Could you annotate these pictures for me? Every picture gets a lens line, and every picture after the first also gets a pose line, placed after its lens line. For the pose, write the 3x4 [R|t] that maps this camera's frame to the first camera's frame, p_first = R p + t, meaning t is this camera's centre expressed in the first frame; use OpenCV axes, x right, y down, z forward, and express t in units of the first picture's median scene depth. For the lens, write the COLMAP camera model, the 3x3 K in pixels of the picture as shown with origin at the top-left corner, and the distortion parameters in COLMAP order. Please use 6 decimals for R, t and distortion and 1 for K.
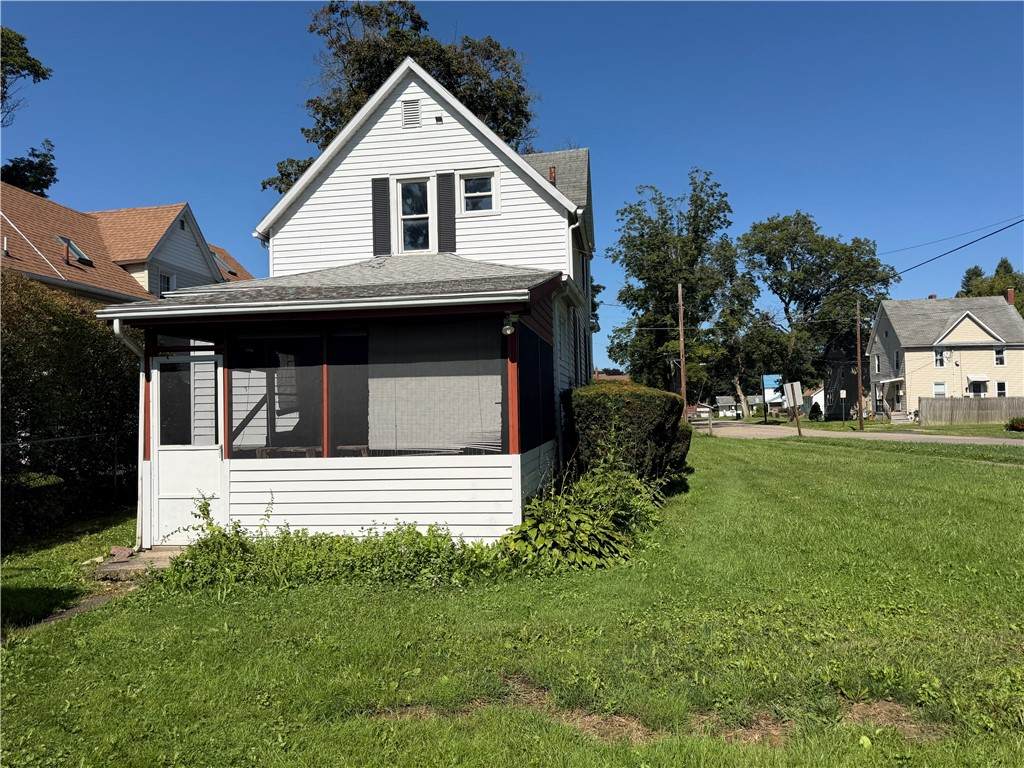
lens RADIAL K [[736.0, 0, 512.0], [0, 736.0, 384.0], [0, 0, 1]] dist [0.009279, 0.002070]
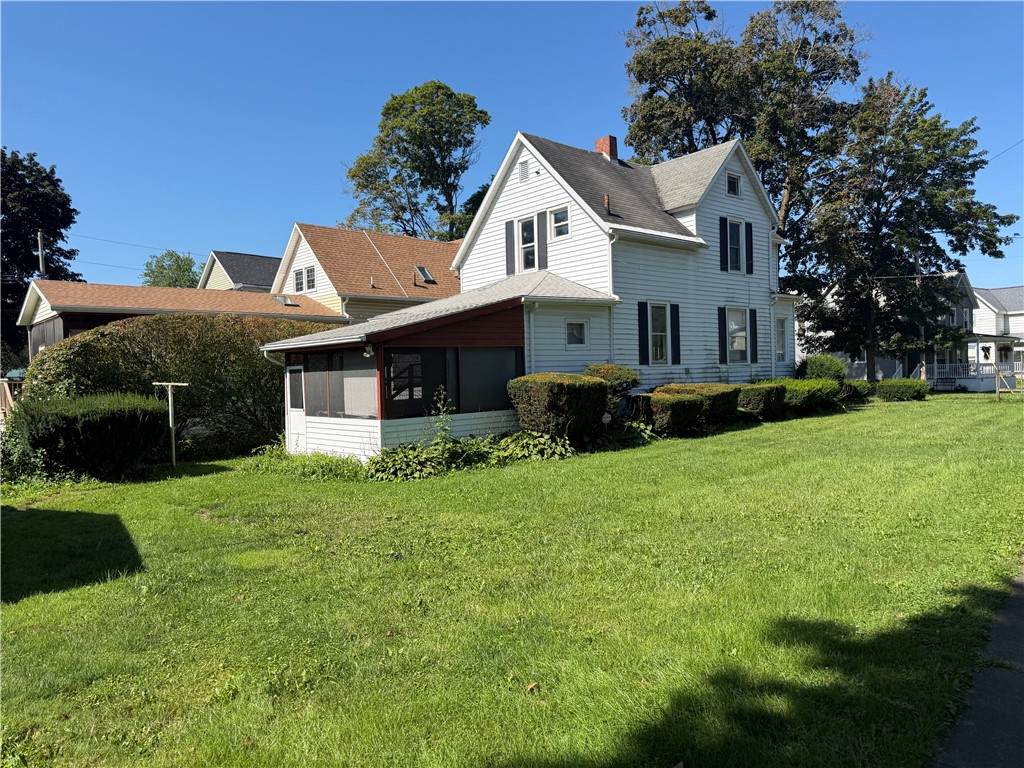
lens RADIAL K [[736.0, 0, 512.0], [0, 736.0, 384.0], [0, 0, 1]] dist [0.009279, 0.002070]
pose [[0.751465, 0.011690, -0.659669, 0.781946], [0.039627, 0.997238, 0.062812, -0.052781], [0.658582, -0.073342, 0.748927, -0.094850]]
